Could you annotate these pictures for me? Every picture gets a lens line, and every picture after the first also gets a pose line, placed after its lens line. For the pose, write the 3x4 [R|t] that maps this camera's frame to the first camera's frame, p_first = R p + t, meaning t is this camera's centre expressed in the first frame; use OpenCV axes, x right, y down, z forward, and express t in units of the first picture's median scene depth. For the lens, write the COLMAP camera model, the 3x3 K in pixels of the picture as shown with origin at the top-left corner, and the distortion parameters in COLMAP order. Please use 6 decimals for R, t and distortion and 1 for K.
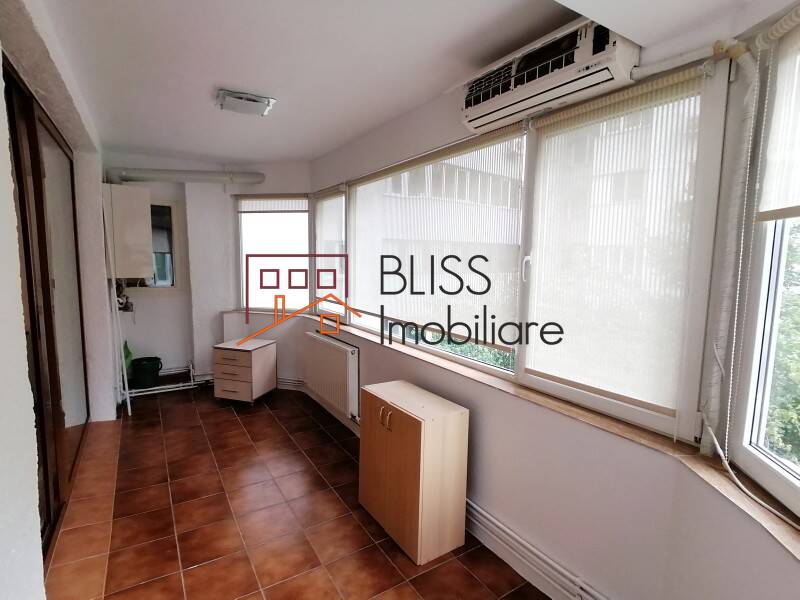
lens RADIAL K [[396.4, 0, 400.0], [0, 396.4, 300.0], [0, 0, 1]] dist [0.034319, -0.022708]
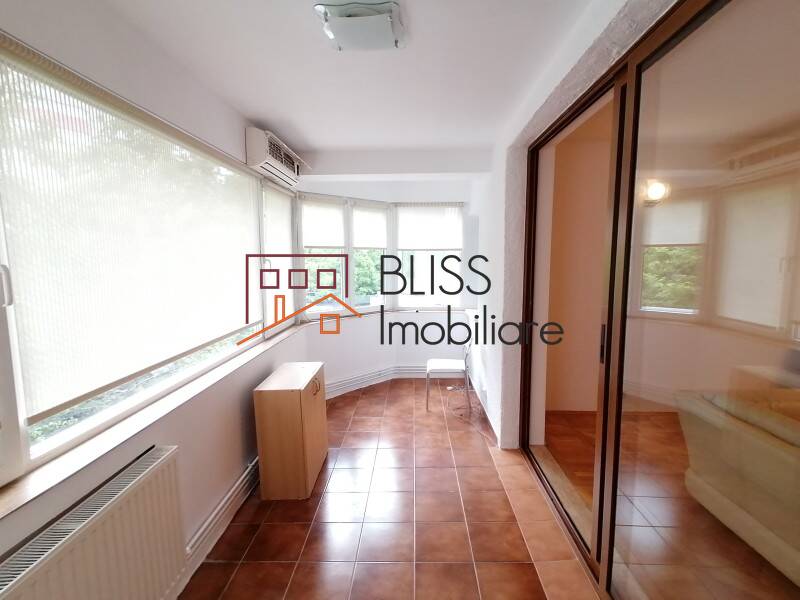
lens RADIAL K [[396.4, 0, 400.0], [0, 396.4, 300.0], [0, 0, 1]] dist [0.034319, -0.022708]
pose [[-0.808524, -0.079545, 0.583063, -0.871856], [0.057489, 0.975405, 0.212790, -0.190447], [-0.585649, 0.205565, -0.784065, 1.594603]]
